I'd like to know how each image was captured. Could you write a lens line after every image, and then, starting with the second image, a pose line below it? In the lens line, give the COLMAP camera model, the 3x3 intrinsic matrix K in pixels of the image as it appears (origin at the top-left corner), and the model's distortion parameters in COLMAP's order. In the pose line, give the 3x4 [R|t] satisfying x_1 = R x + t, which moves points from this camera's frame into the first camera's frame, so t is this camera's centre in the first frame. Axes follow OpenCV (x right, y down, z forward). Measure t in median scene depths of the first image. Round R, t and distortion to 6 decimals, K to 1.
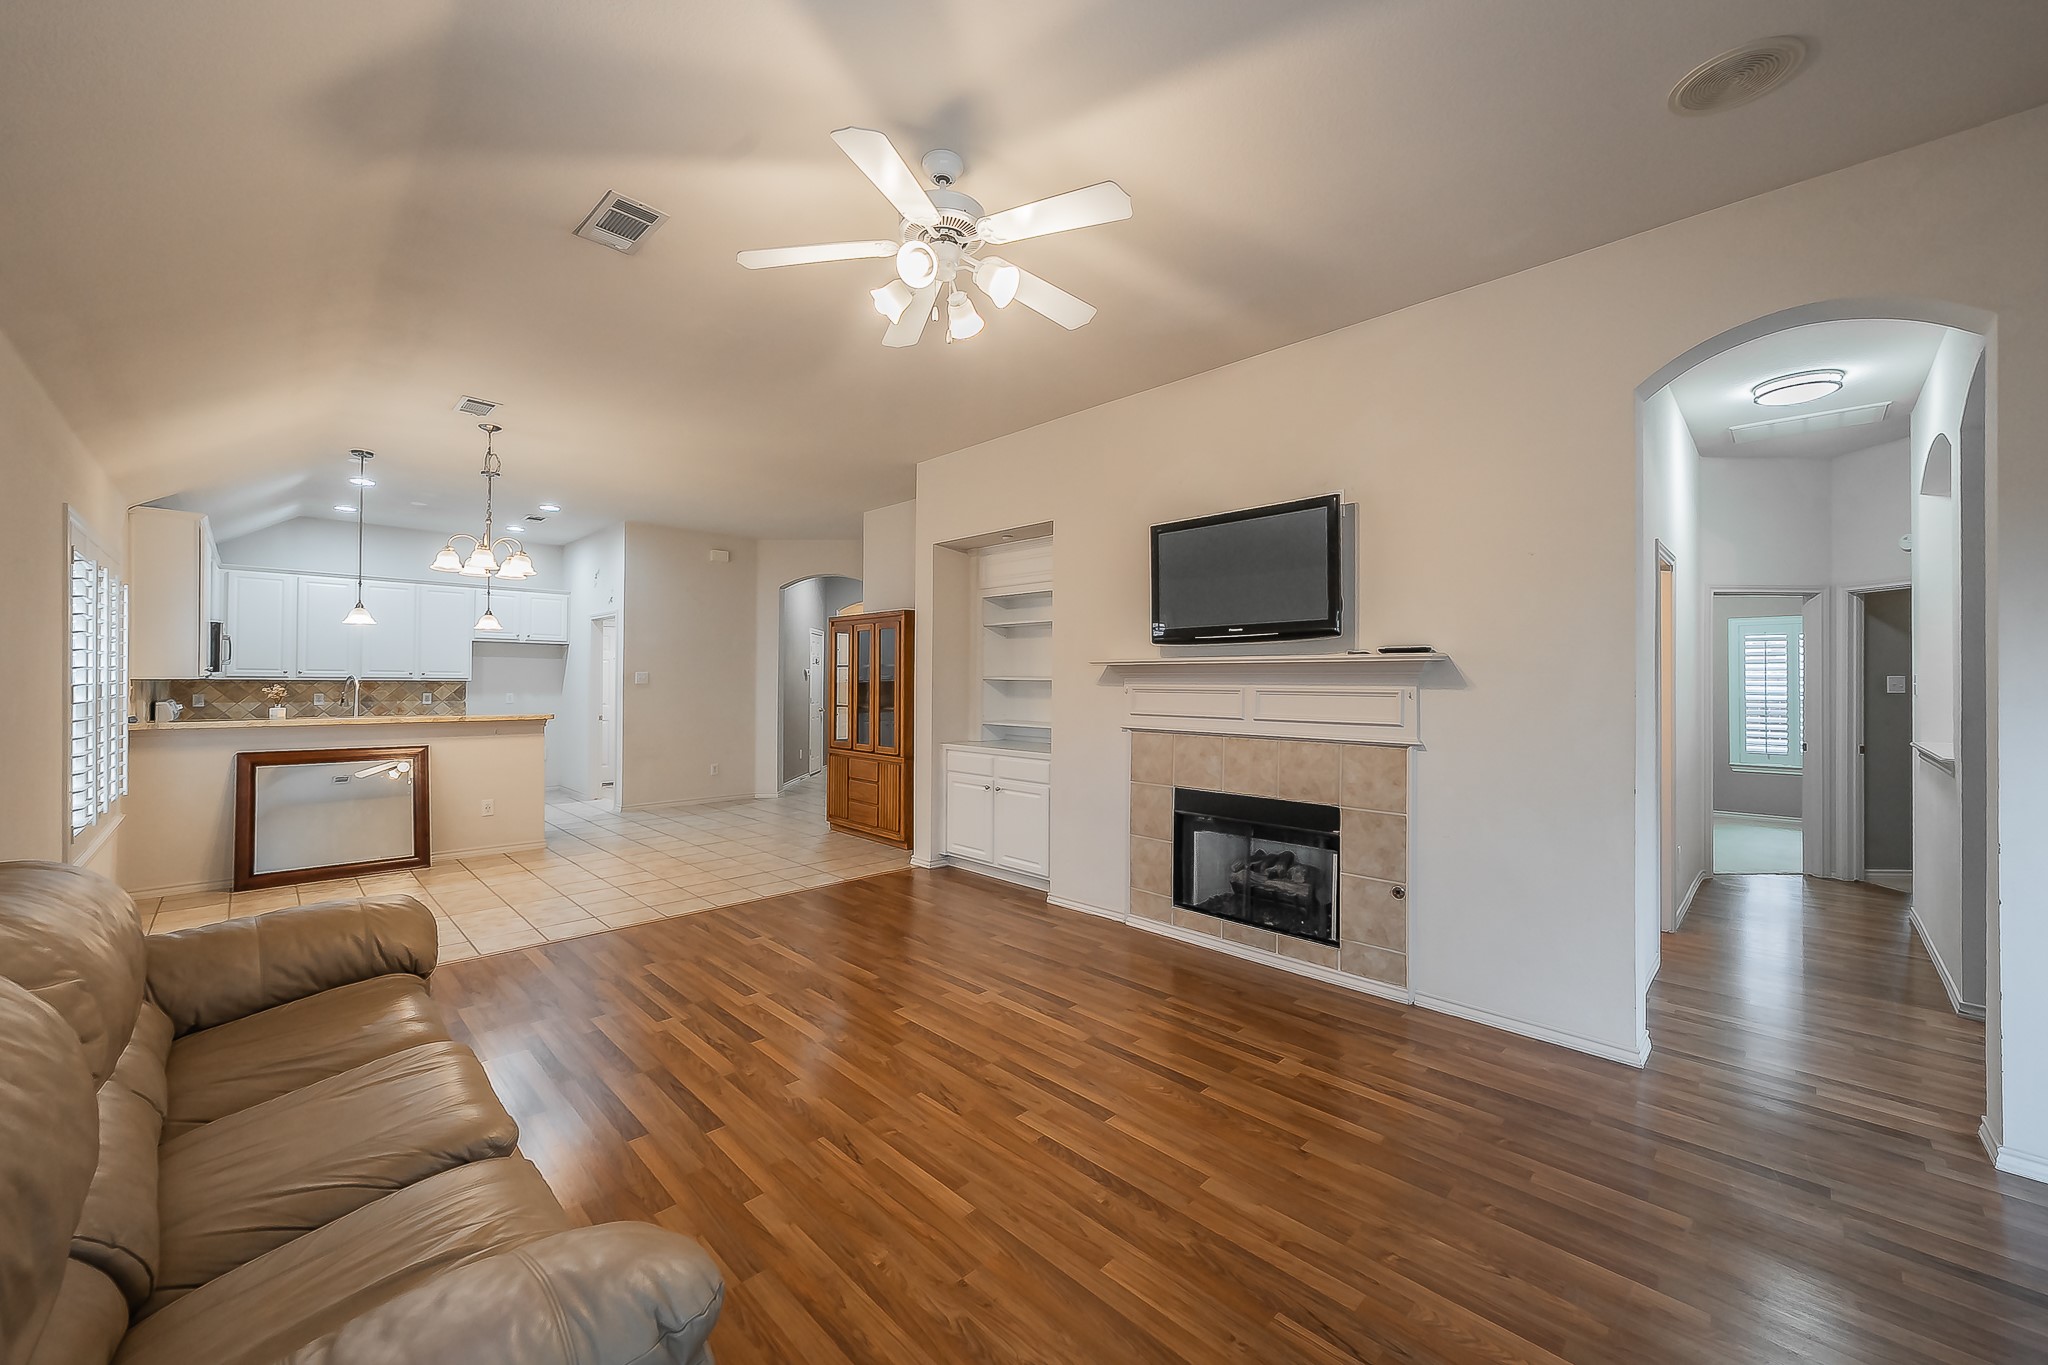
lens RADIAL K [[797.3, 0, 1020.9], [0, 797.3, 678.5], [0, 0, 1]] dist [0.000063, -0.000098]
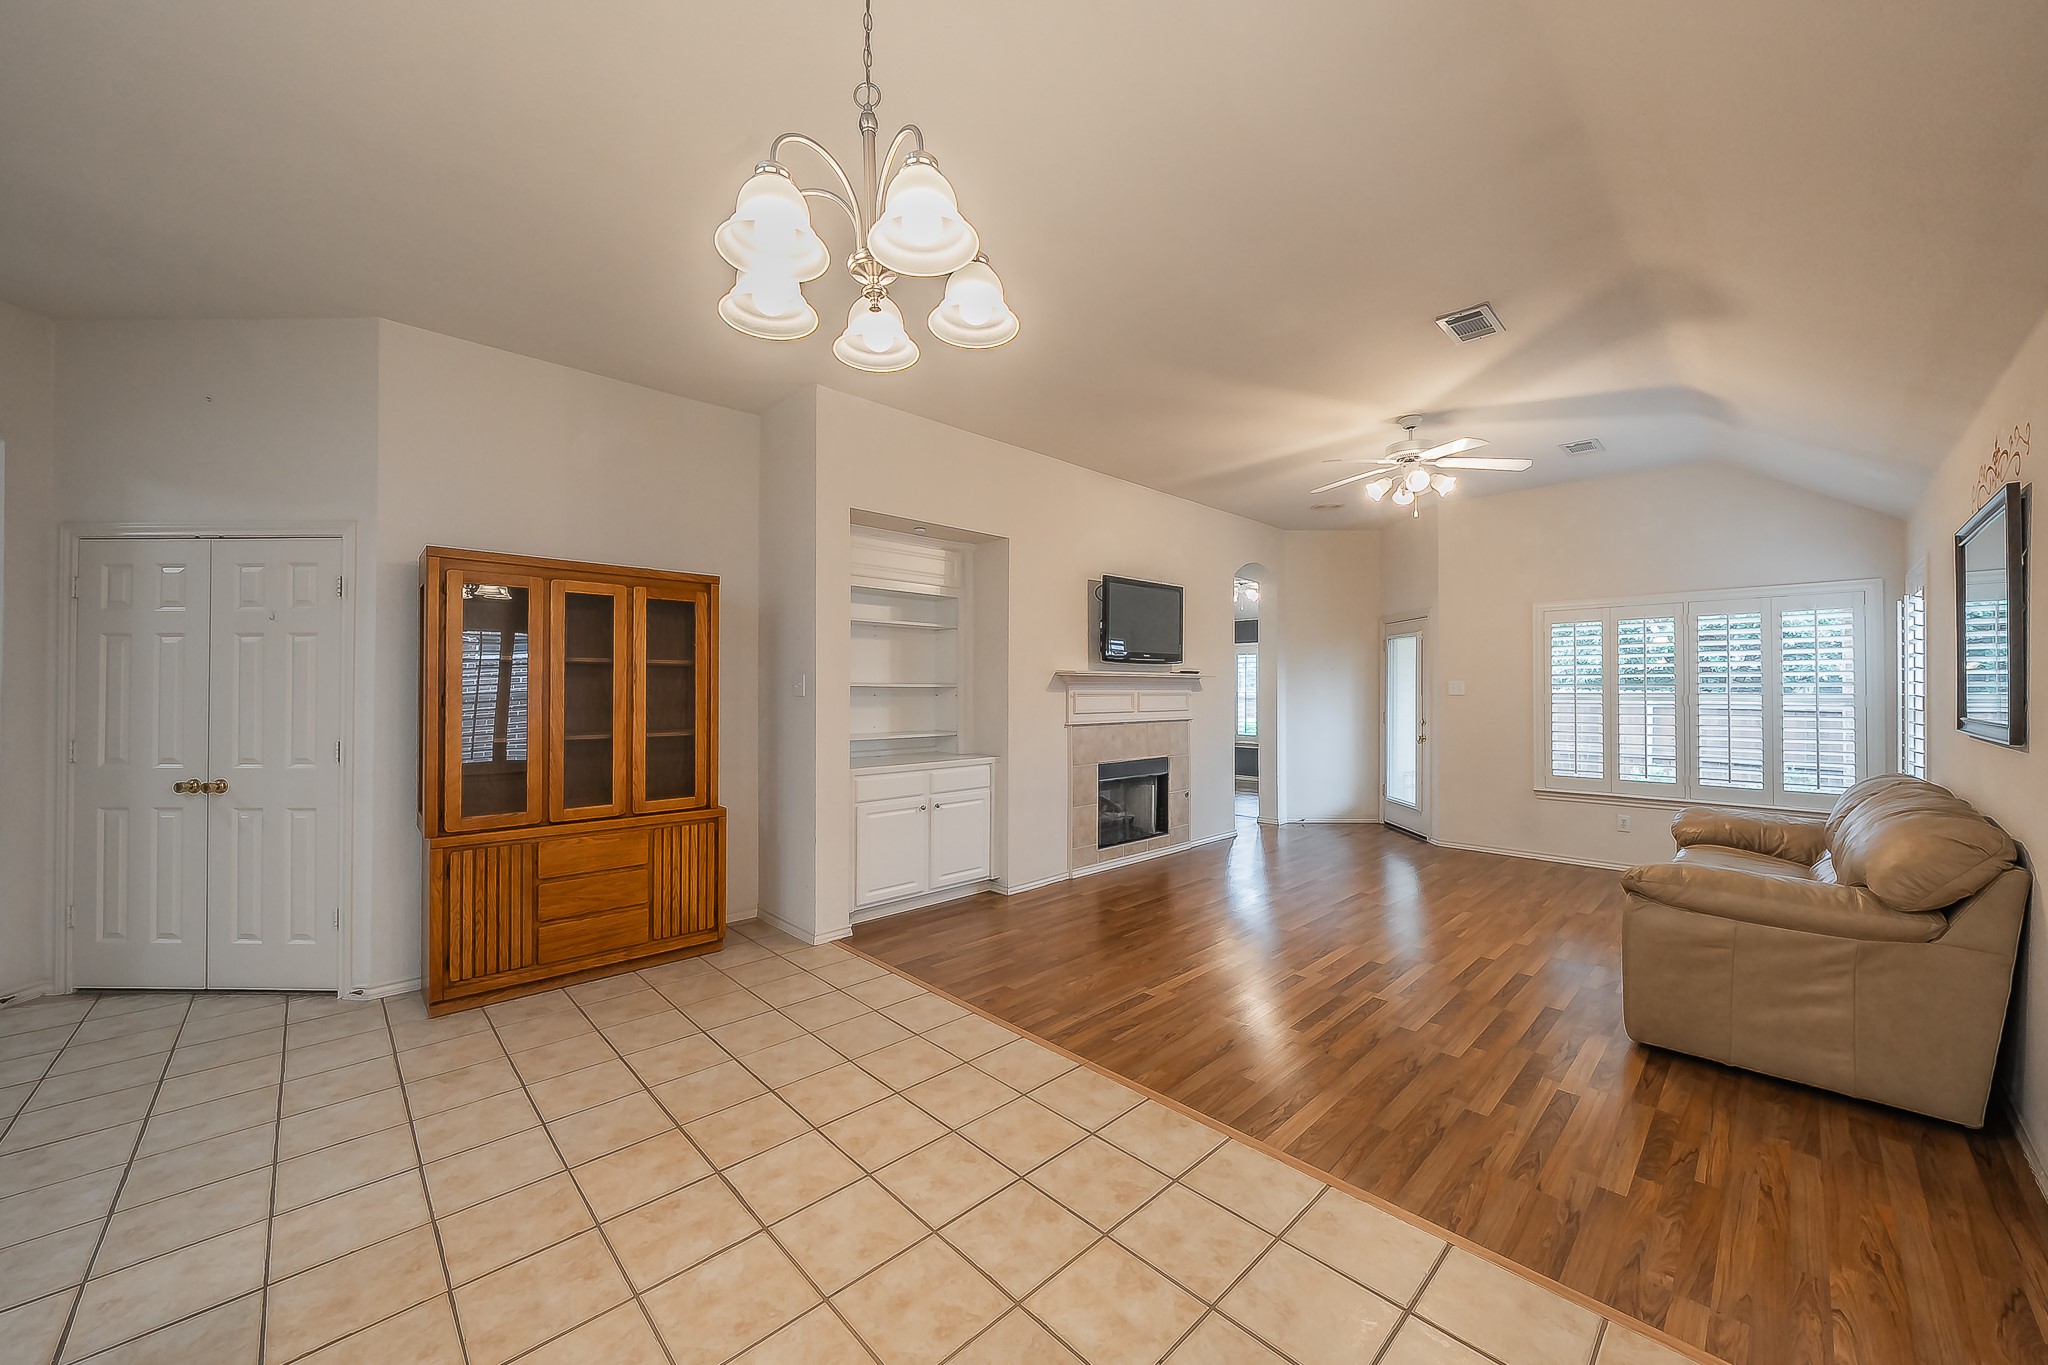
lens RADIAL K [[750.0, 0, 1019.0], [0, 750.0, 686.7], [0, 0, 1]] dist [-0.001798, -0.000019]
pose [[0.006902, -0.000974, 0.999976, -1.110658], [-0.003346, 0.999994, 0.000997, 0.000171], [-0.999971, -0.003352, 0.006898, 1.121186]]
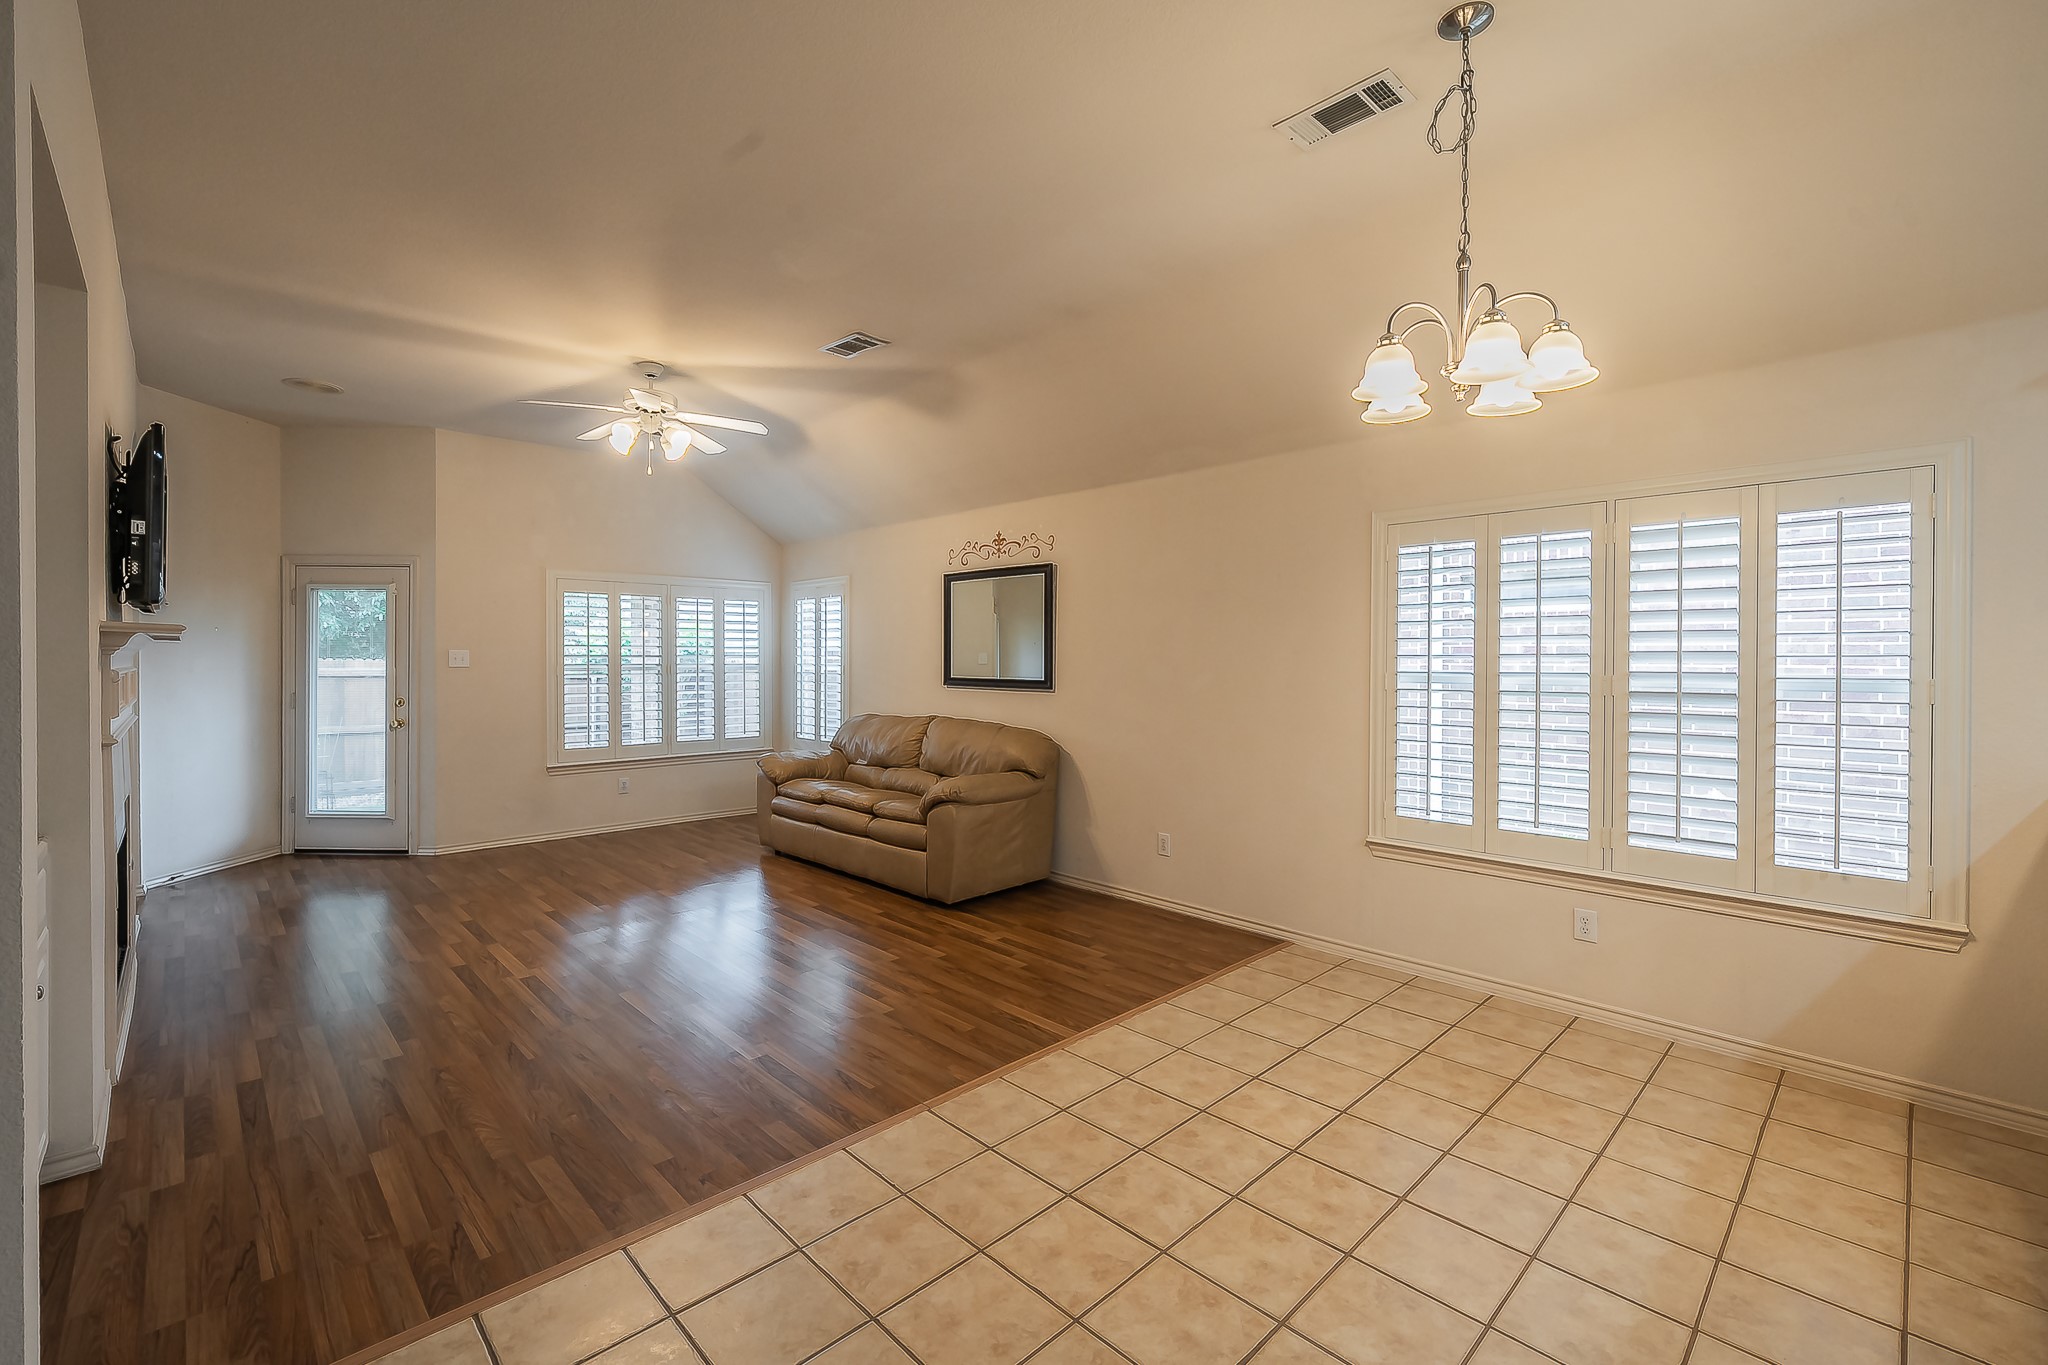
lens RADIAL K [[866.2, 0, 1027.4], [0, 866.2, 678.2], [0, 0, 1]] dist [0.002288, 0.000117]
pose [[-0.999968, -0.006990, -0.003832, -0.542479], [-0.007071, 0.999744, 0.021515, -0.004214], [0.003680, 0.021542, -0.999761, 1.690208]]
